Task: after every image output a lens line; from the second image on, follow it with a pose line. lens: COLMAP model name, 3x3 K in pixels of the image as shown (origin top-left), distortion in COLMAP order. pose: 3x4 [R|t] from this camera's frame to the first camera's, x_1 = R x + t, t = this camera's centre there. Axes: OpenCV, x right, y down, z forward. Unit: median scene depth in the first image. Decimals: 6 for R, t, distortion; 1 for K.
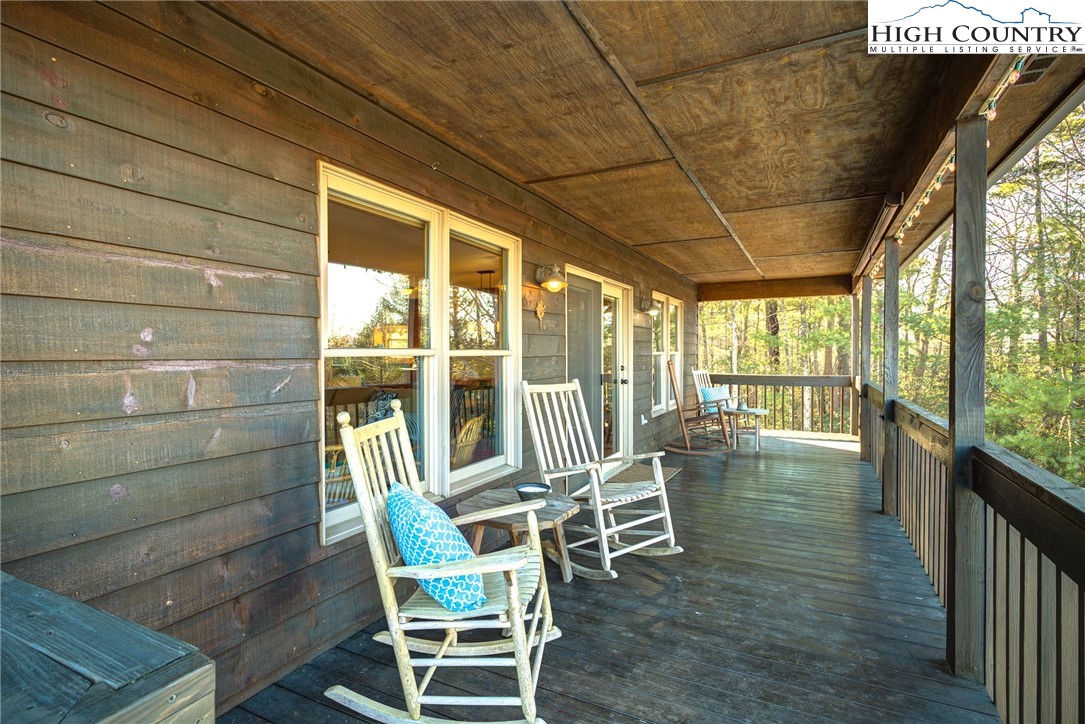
lens RADIAL K [[527.0, 0, 542.5], [0, 527.0, 362.0], [0, 0, 1]] dist [0.006285, 0.000730]
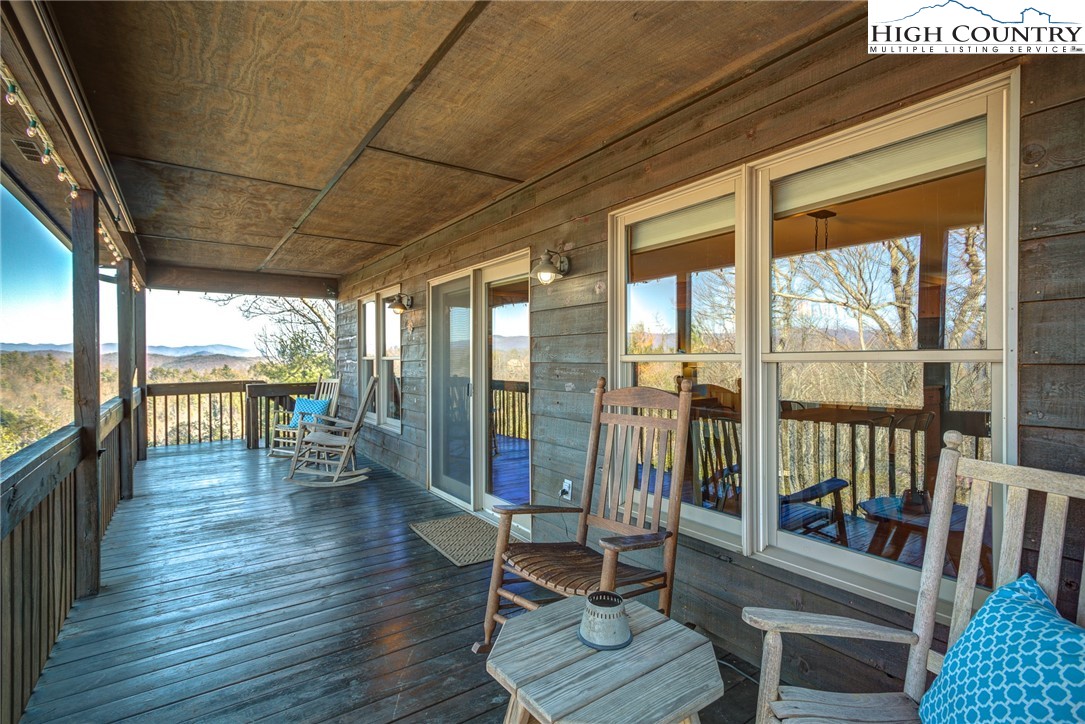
lens RADIAL K [[518.8, 0, 542.5], [0, 518.8, 362.0], [0, 0, 1]] dist [0.002264, 0.000311]
pose [[-0.466523, 0.002170, -0.884506, 1.021601], [-0.013144, 0.999870, 0.009386, -0.025933], [0.884411, 0.016004, -0.466434, 1.918571]]
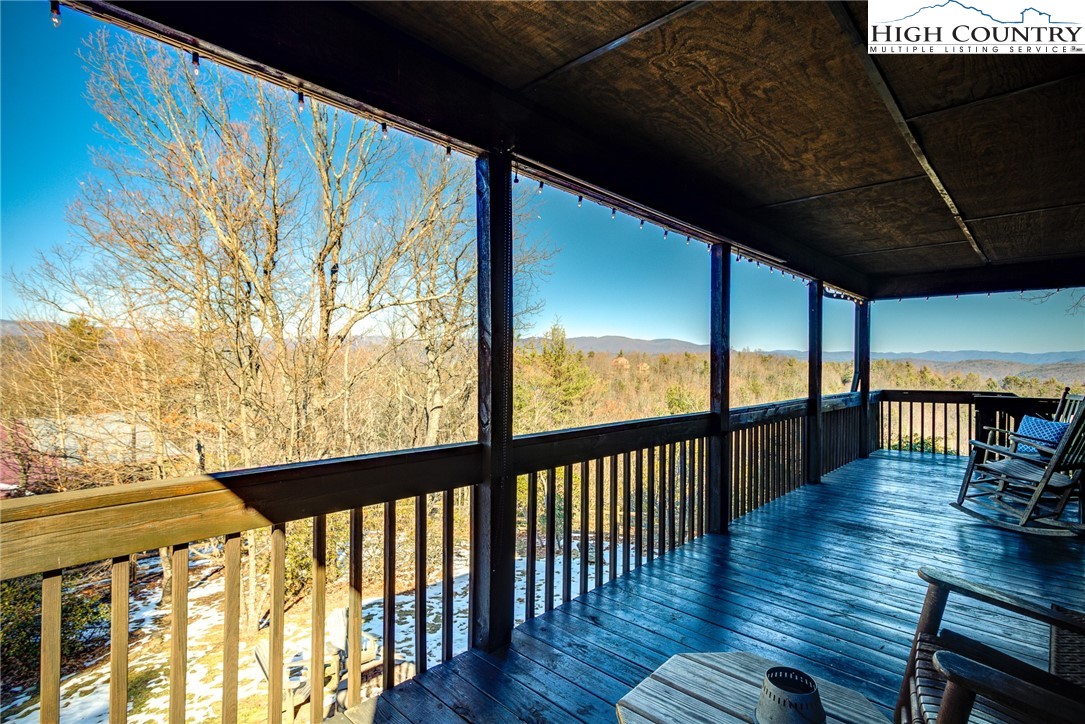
lens RADIAL K [[527.0, 0, 542.5], [0, 527.0, 362.0], [0, 0, 1]] dist [0.006285, 0.000730]
pose [[-0.961356, -0.011804, 0.275055, 0.733993], [-0.008667, 0.999883, 0.012618, -0.029207], [-0.275172, 0.009747, -0.961346, 2.095981]]
